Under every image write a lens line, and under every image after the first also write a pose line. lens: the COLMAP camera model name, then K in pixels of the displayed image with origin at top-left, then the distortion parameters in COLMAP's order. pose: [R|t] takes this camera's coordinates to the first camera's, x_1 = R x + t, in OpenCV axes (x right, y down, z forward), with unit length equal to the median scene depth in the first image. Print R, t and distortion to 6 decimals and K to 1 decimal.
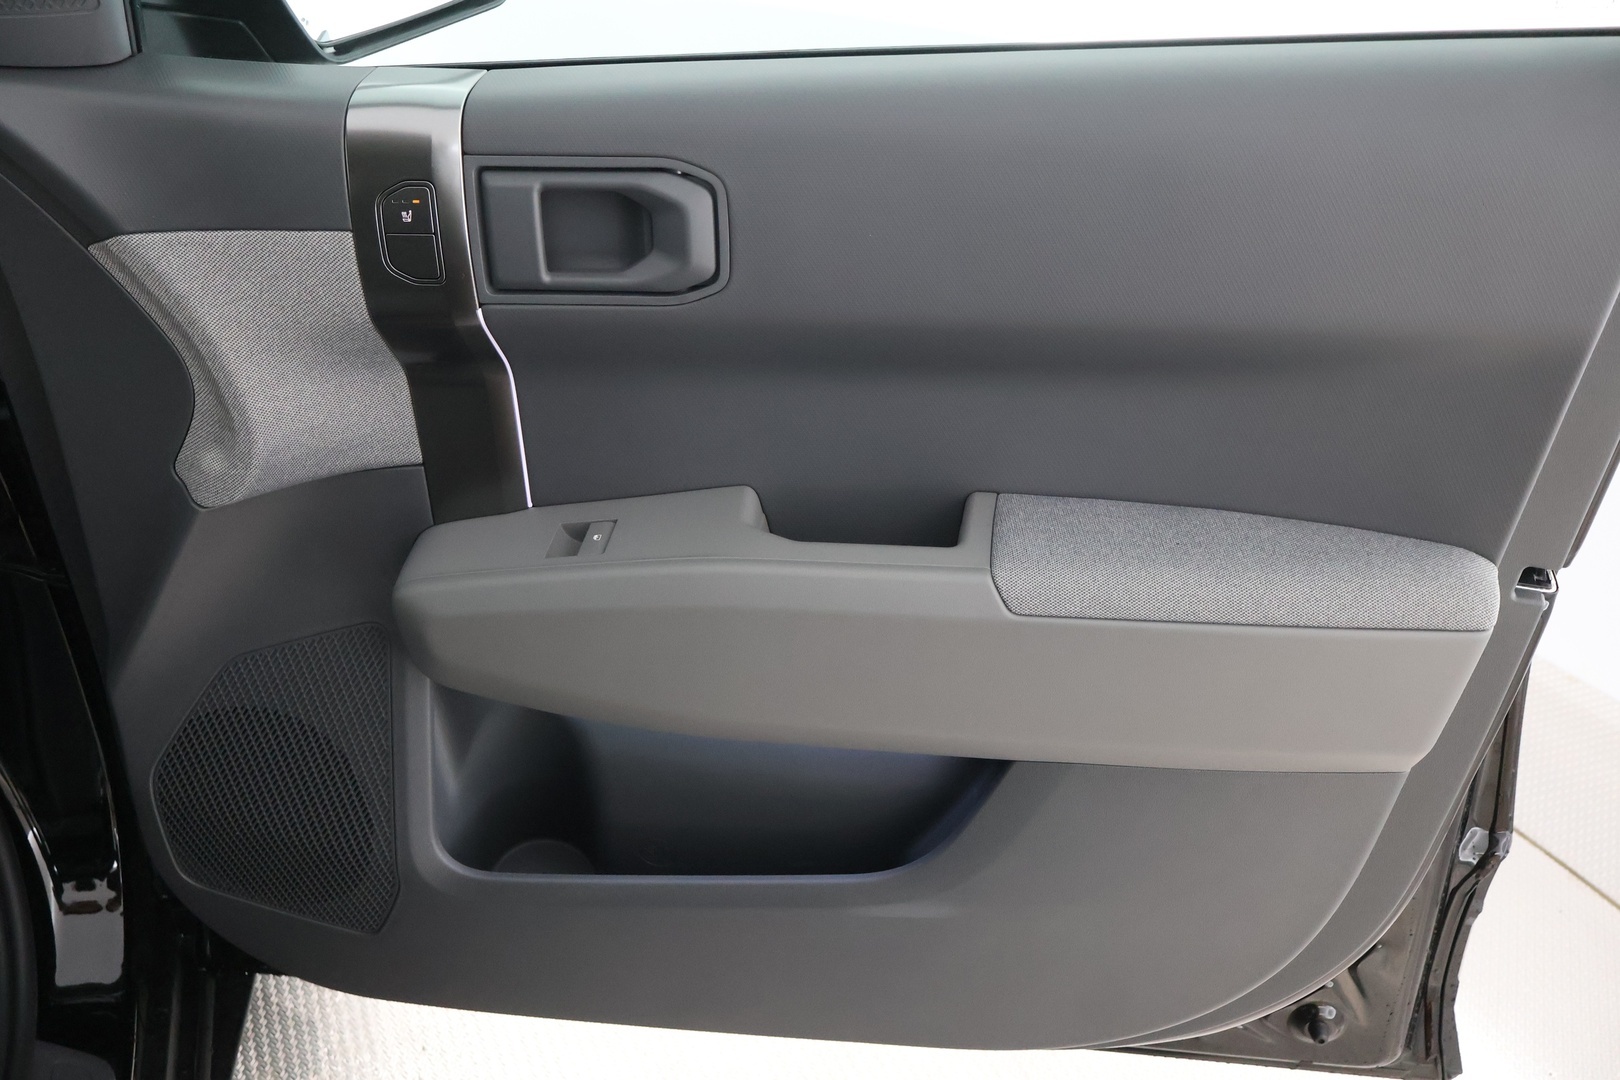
lens RADIAL K [[1479.1, 0, 807.8], [0, 1479.1, 540.8], [0, 0, 1]] dist [0.004736, 0.000000]
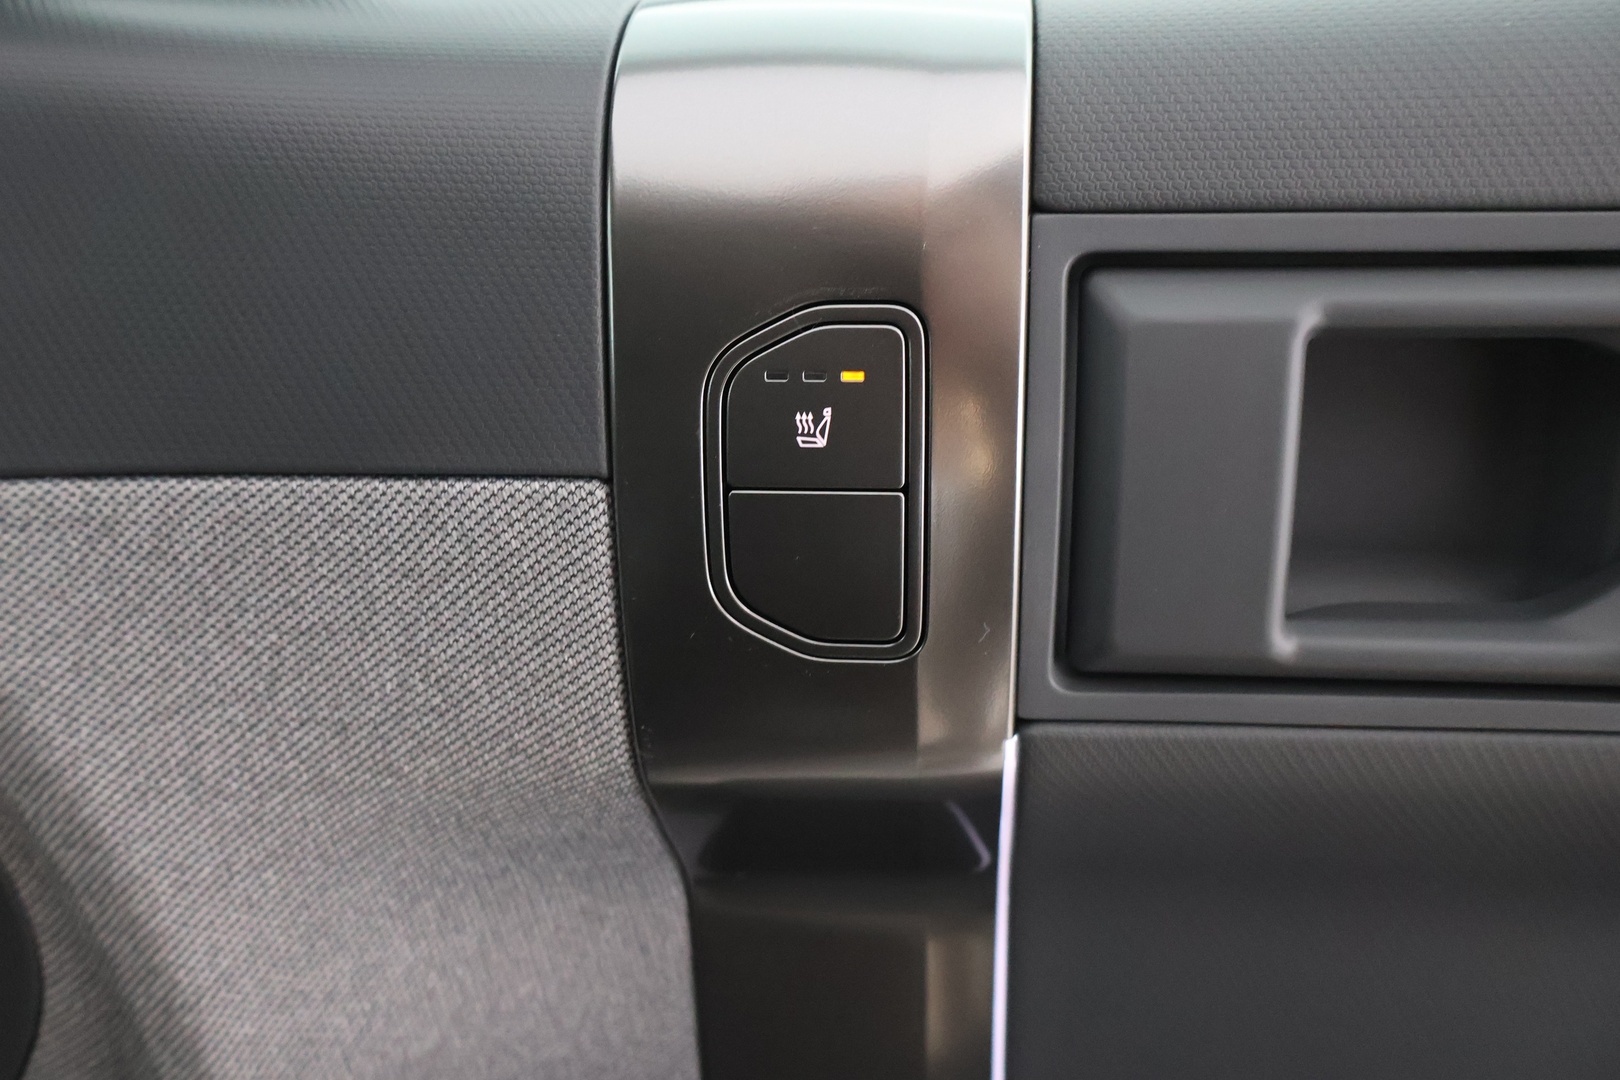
lens RADIAL K [[1479.1, 0, 812.1], [0, 1479.1, 541.1], [0, 0, 1]] dist [0.004736, 0.000000]
pose [[0.999921, 0.000177, 0.012587, -0.266417], [0.001788, 0.987767, -0.155928, -0.149799], [-0.012461, 0.155938, 0.987688, 0.704153]]
